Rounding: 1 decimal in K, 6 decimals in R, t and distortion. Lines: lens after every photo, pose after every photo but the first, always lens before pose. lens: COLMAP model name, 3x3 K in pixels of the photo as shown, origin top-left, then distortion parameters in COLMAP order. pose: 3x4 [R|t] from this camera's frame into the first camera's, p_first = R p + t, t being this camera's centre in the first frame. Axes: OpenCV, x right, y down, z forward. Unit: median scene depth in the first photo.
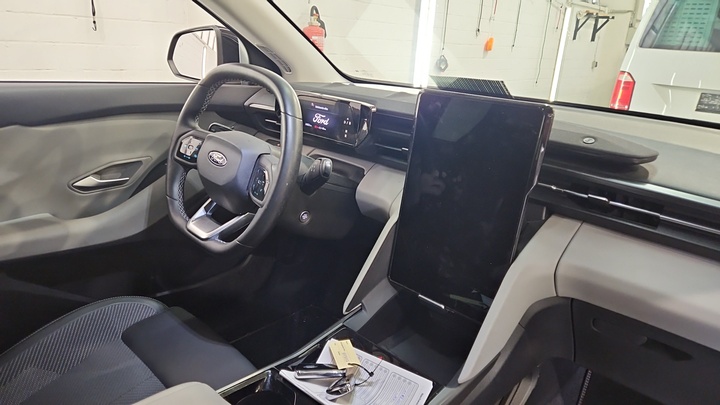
lens RADIAL K [[474.5, 0, 360.0], [0, 474.5, 202.5], [0, 0, 1]] dist [0.014464, -0.002154]
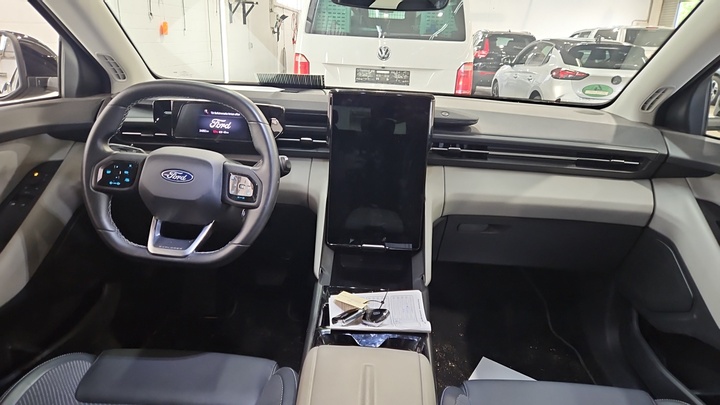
lens RADIAL K [[474.5, 0, 360.0], [0, 474.5, 202.5], [0, 0, 1]] dist [0.014464, -0.002154]
pose [[0.732886, -0.237545, 0.637534, -0.578569], [0.207665, 0.970453, 0.122865, -0.070116], [-0.647883, 0.042347, 0.760562, -0.011743]]
